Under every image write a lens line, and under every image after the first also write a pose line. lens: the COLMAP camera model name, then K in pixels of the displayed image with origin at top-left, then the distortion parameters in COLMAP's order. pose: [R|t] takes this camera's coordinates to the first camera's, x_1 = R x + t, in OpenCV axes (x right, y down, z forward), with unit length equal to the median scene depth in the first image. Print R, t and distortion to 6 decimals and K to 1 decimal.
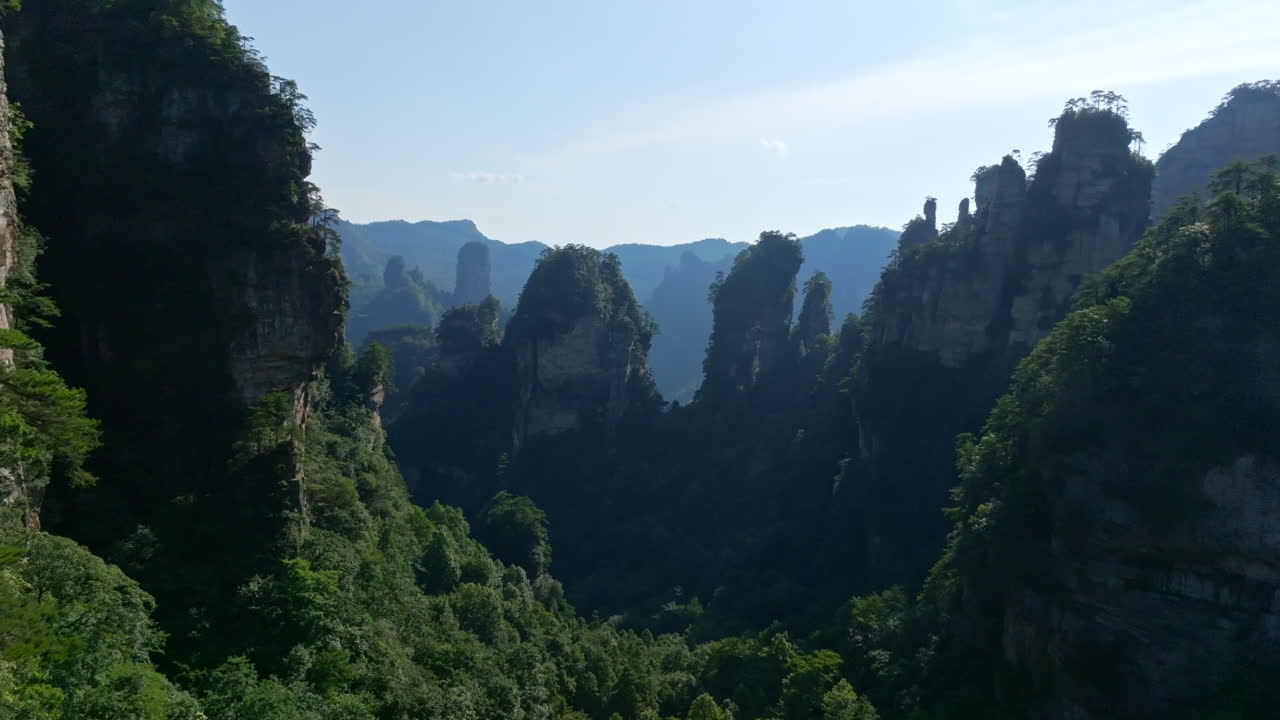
lens RADIAL K [[902.2, 0, 641.3], [0, 902.2, 350.5], [0, 0, 1]] dist [0.007290, 0.002806]
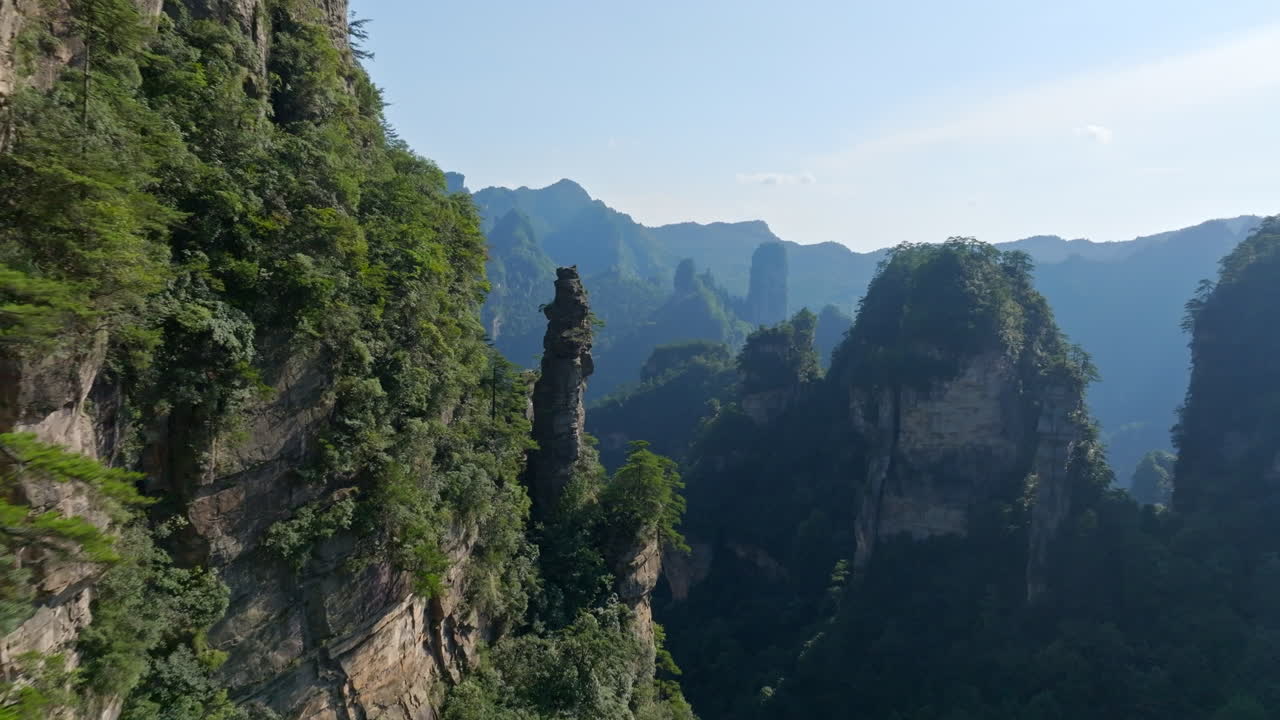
lens RADIAL K [[902.2, 0, 641.3], [0, 902.2, 350.5], [0, 0, 1]] dist [0.007290, 0.002806]
pose [[0.951160, 0.023391, -0.307810, -0.085461], [-0.024048, 0.999709, 0.001656, -0.032104], [0.307760, 0.005827, 0.951446, 0.308211]]
